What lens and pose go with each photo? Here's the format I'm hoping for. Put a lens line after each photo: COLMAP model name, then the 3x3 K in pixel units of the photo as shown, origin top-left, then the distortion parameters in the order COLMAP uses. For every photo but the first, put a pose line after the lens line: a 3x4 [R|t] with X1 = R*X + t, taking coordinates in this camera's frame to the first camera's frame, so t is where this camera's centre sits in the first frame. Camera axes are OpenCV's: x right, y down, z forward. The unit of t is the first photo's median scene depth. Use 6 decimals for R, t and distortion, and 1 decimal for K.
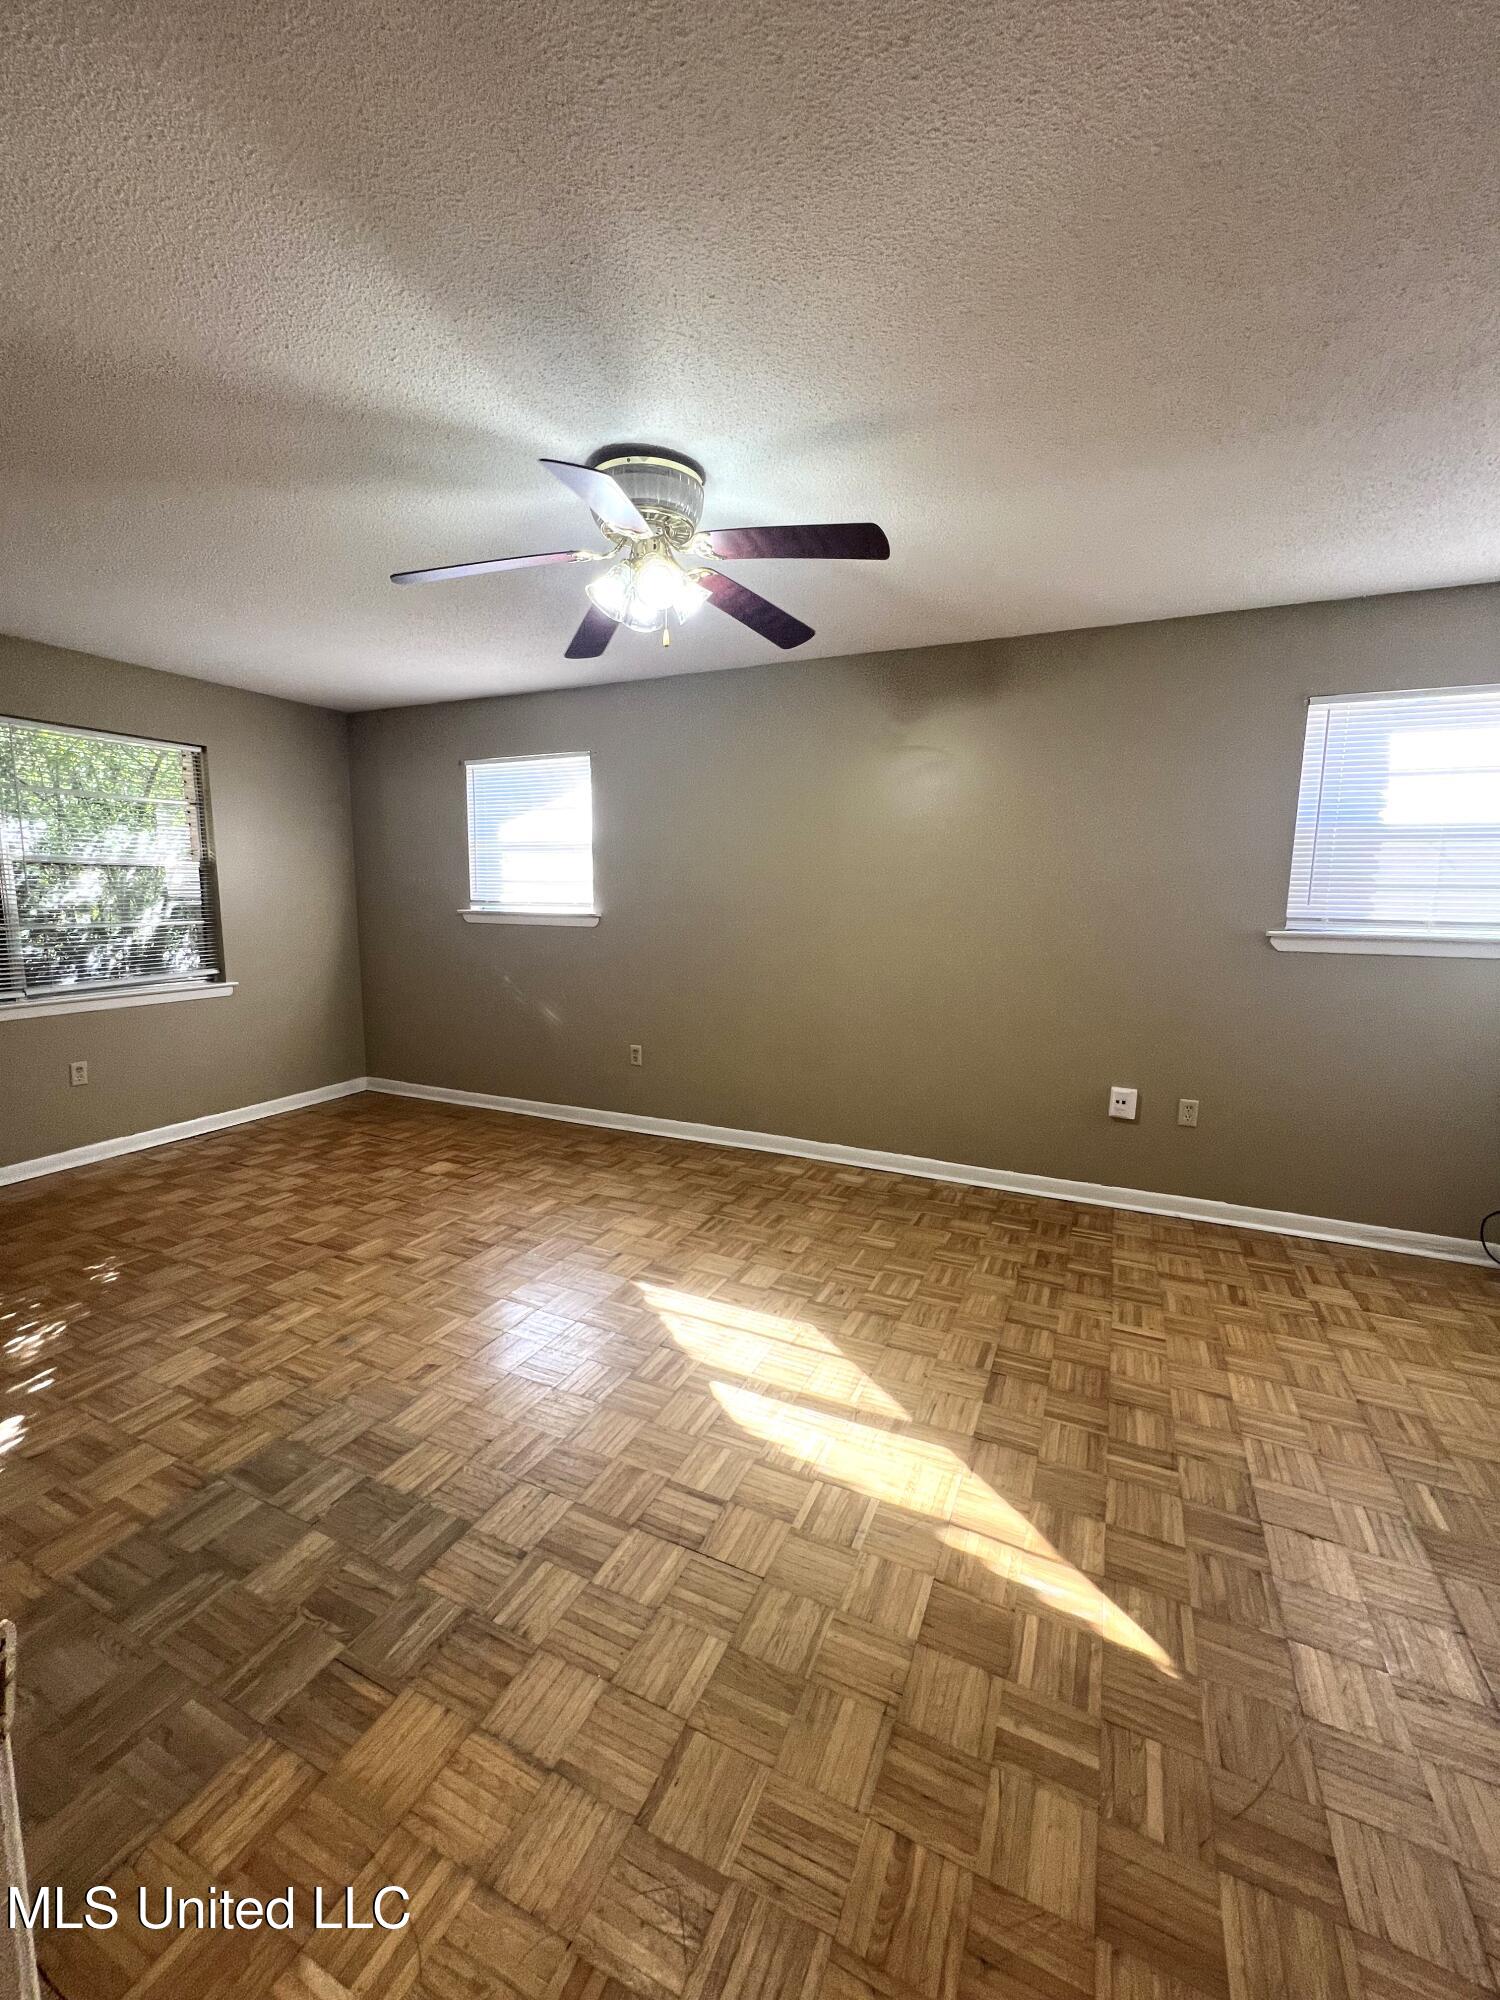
lens RADIAL K [[799.1, 0, 749.6], [0, 799.1, 998.0], [0, 0, 1]] dist [-0.001395, -0.000187]
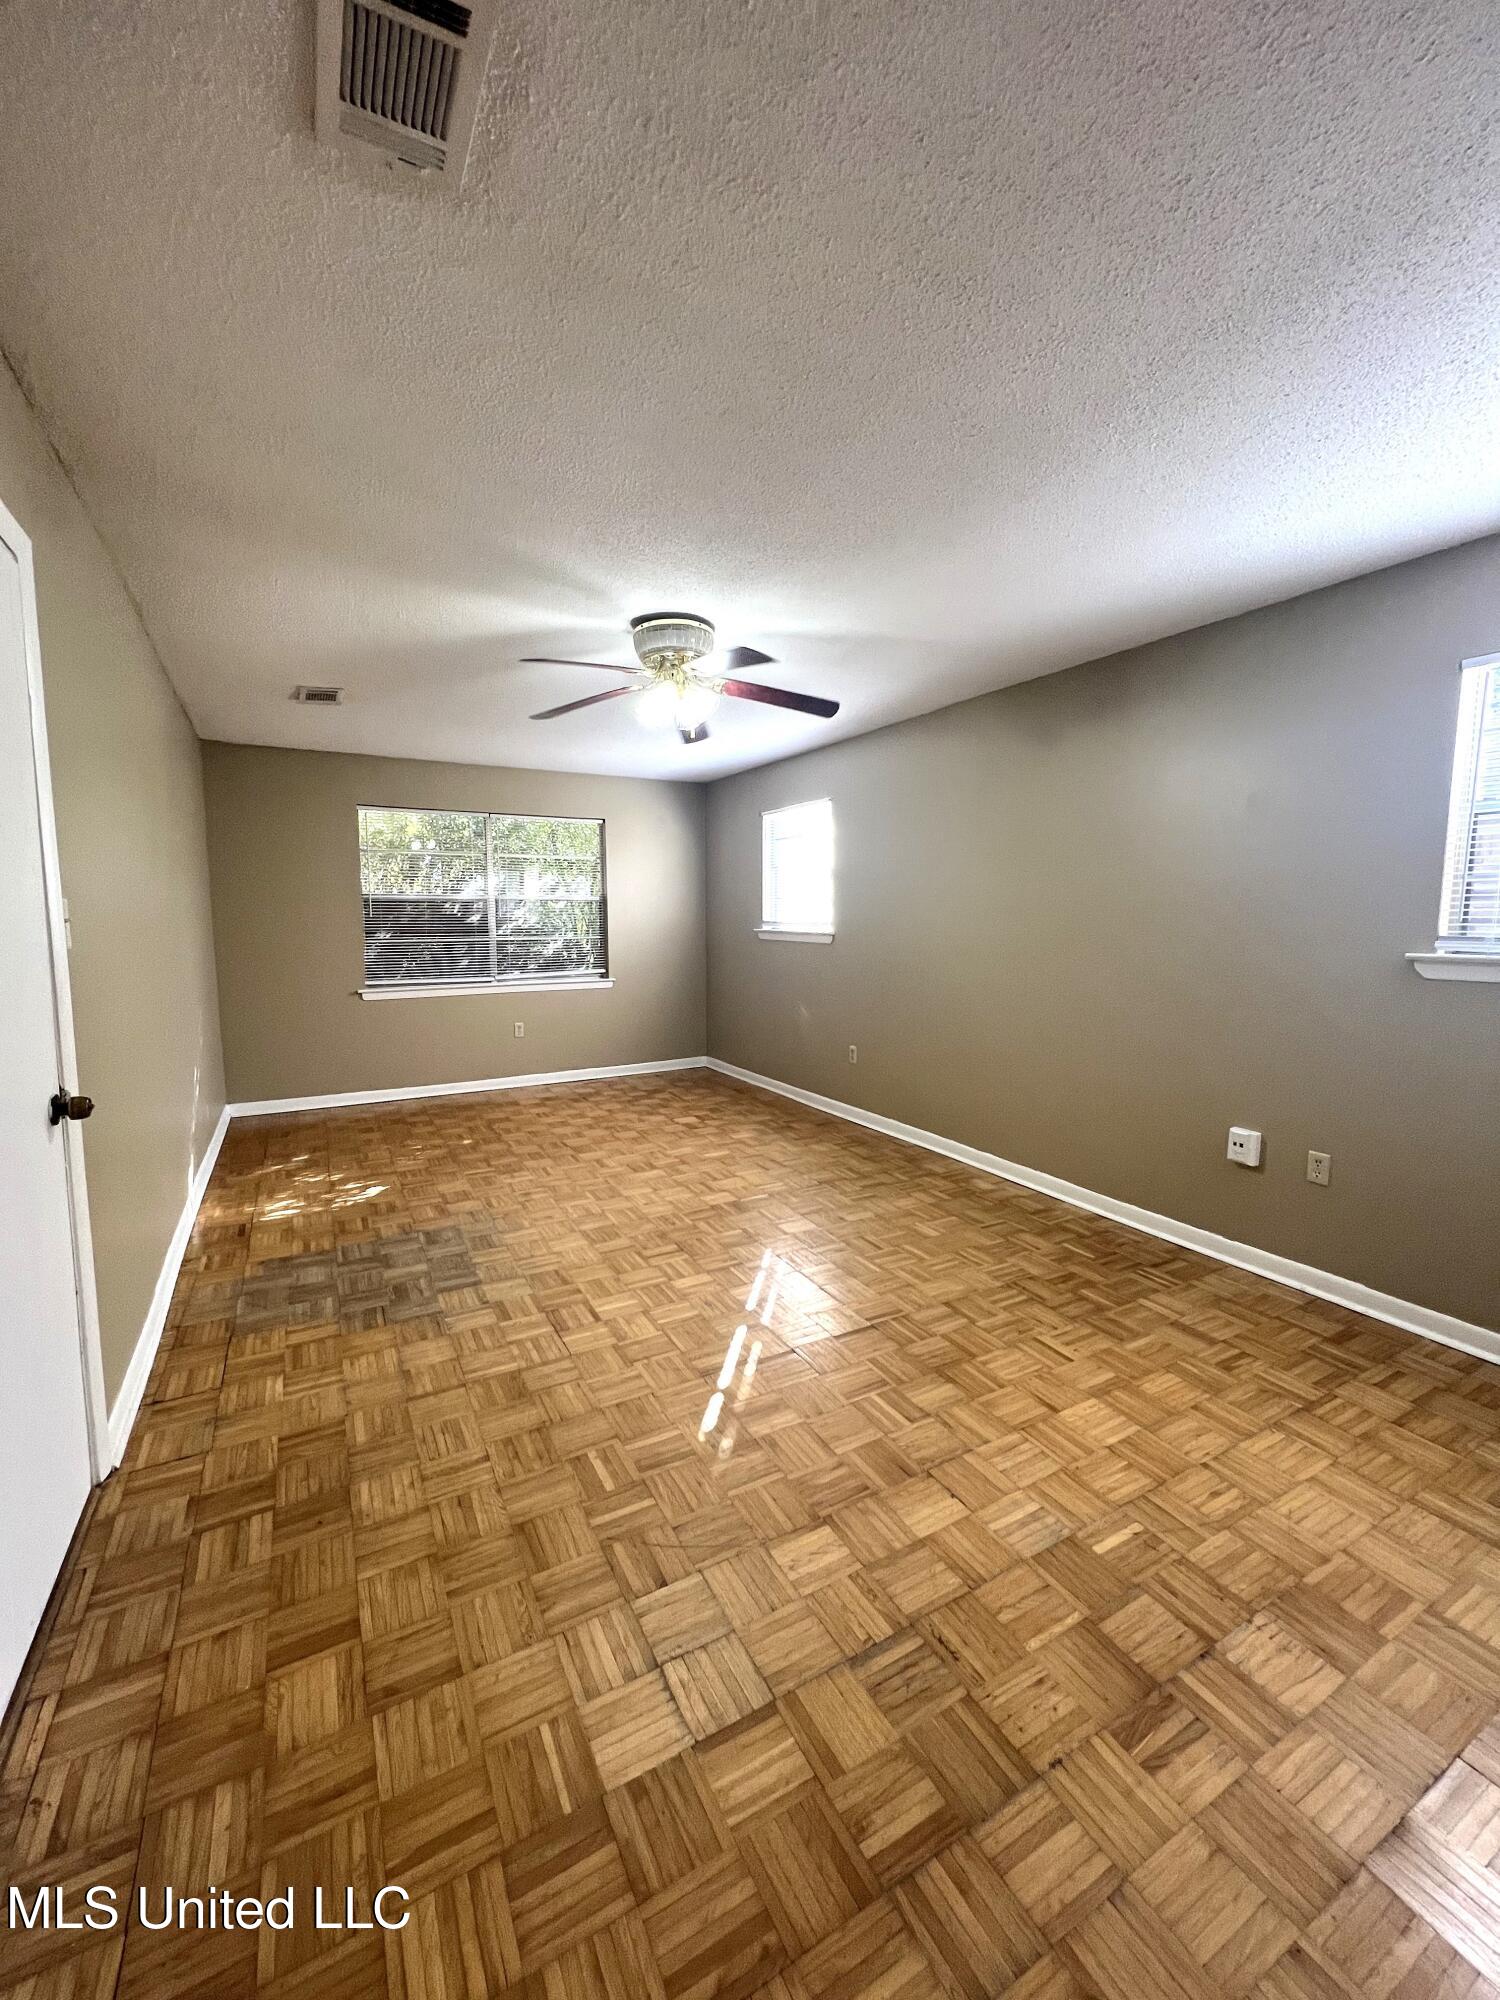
lens RADIAL K [[799.1, 0, 751.4], [0, 799.1, 999.2], [0, 0, 1]] dist [-0.001395, -0.000187]
pose [[0.809310, 0.052160, -0.585061, 0.592034], [-0.067998, 0.997672, -0.005115, 0.012068], [0.583432, 0.043923, 0.810973, -0.041437]]
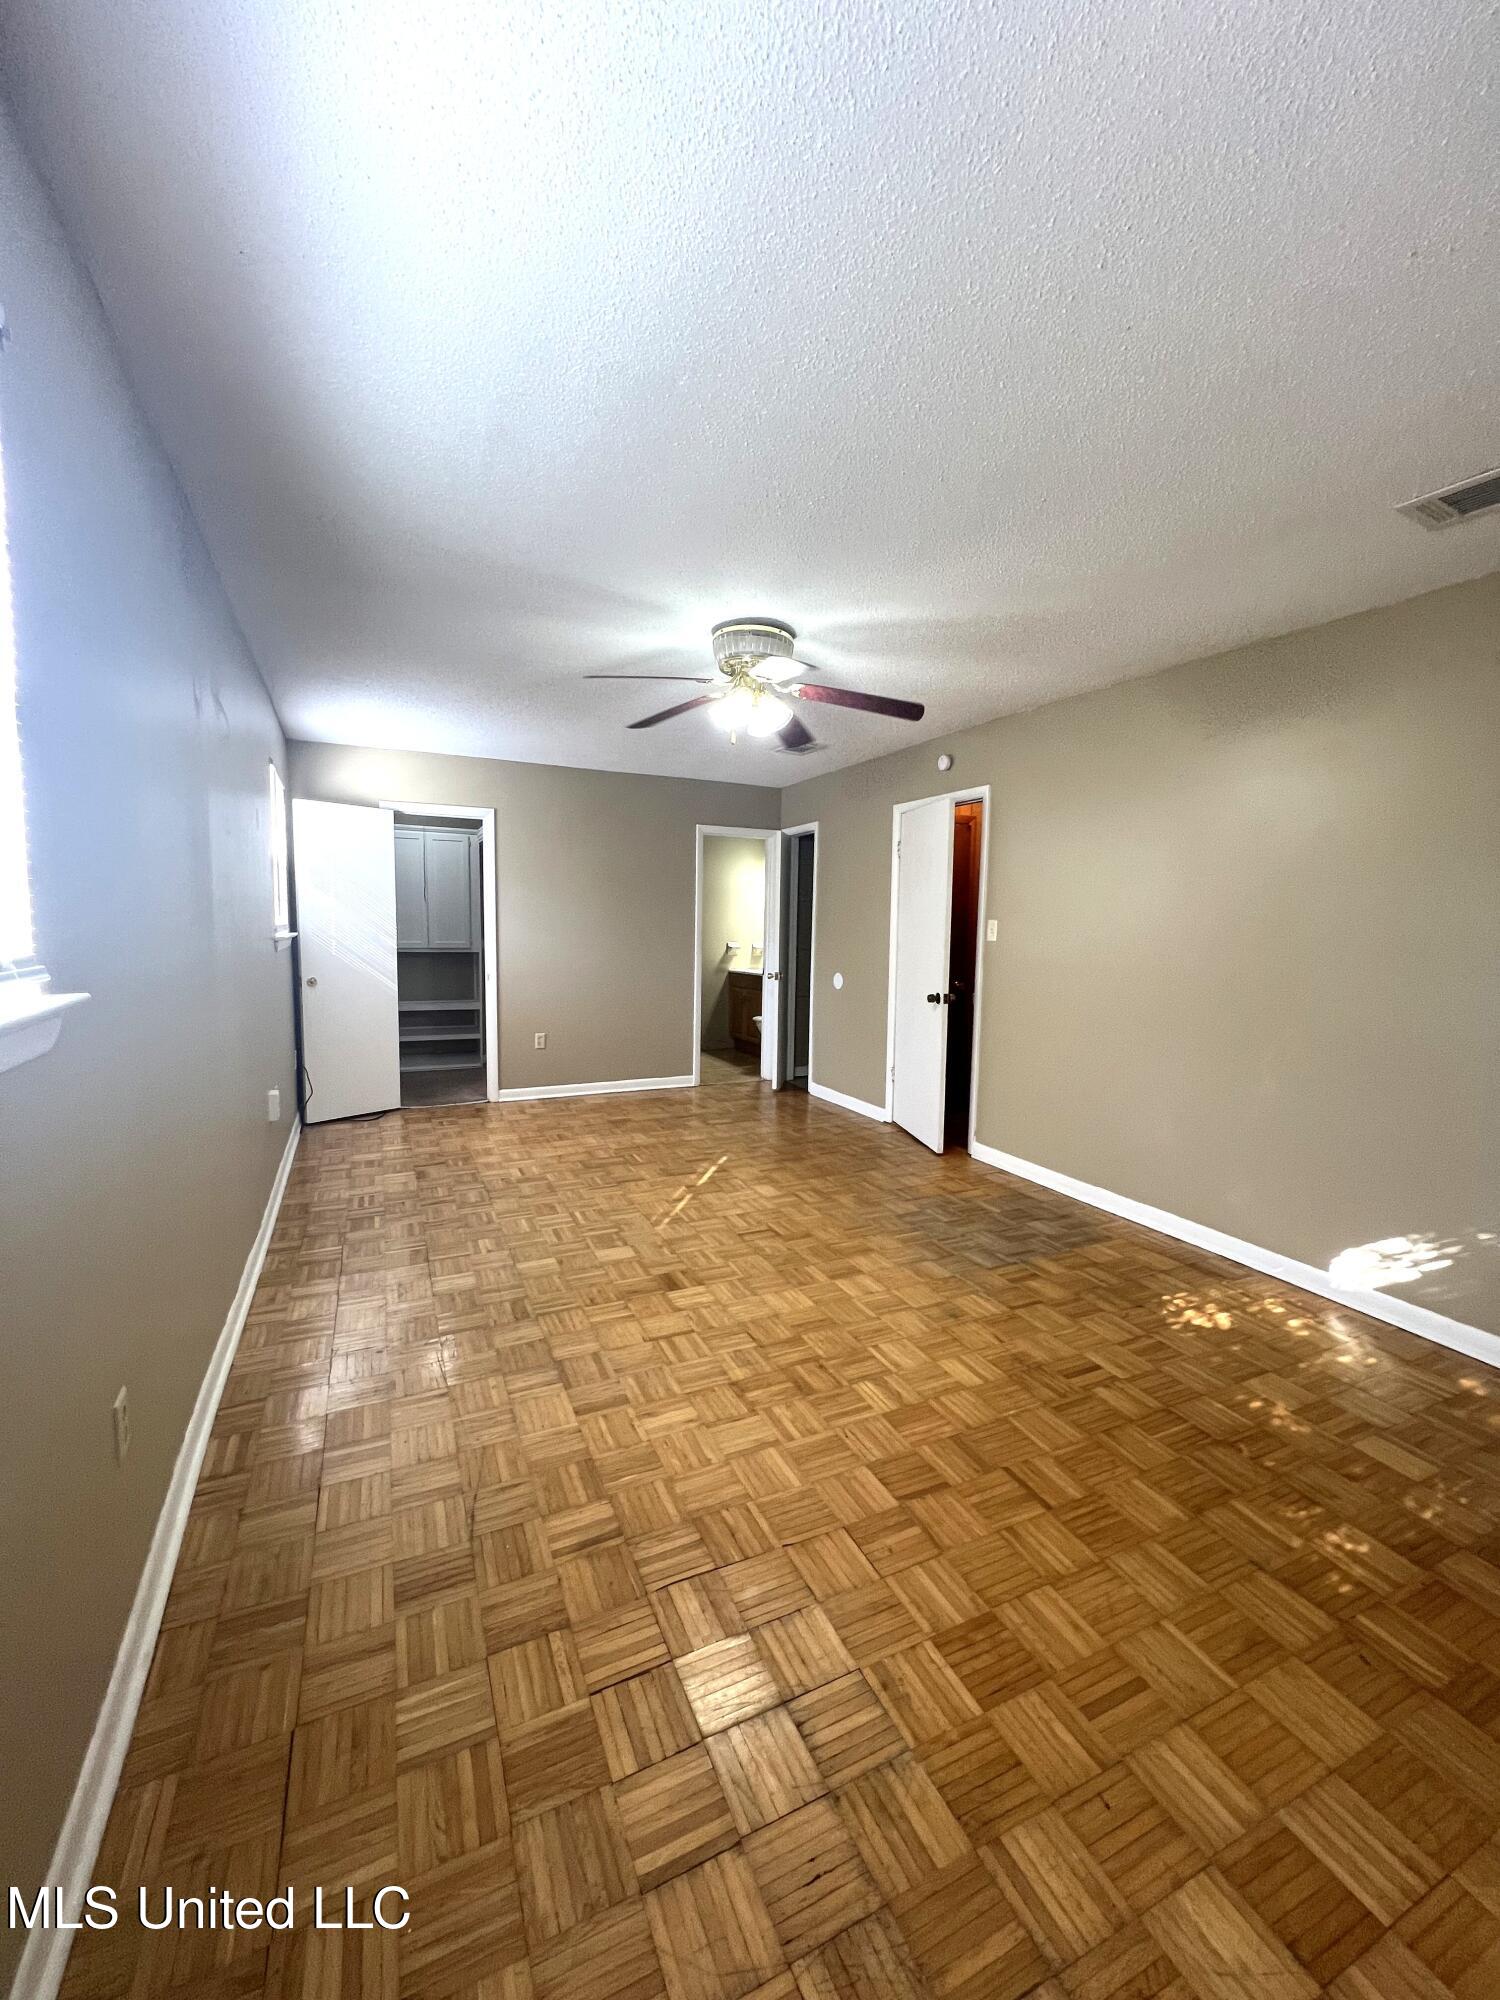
lens RADIAL K [[799.1, 0, 751.2], [0, 799.1, 995.8], [0, 0, 1]] dist [-0.001395, -0.000187]
pose [[-0.769683, -0.084744, 0.632777, -0.750486], [0.059319, 0.977371, 0.203047, -0.211081], [-0.635665, 0.193817, -0.747238, 1.504228]]
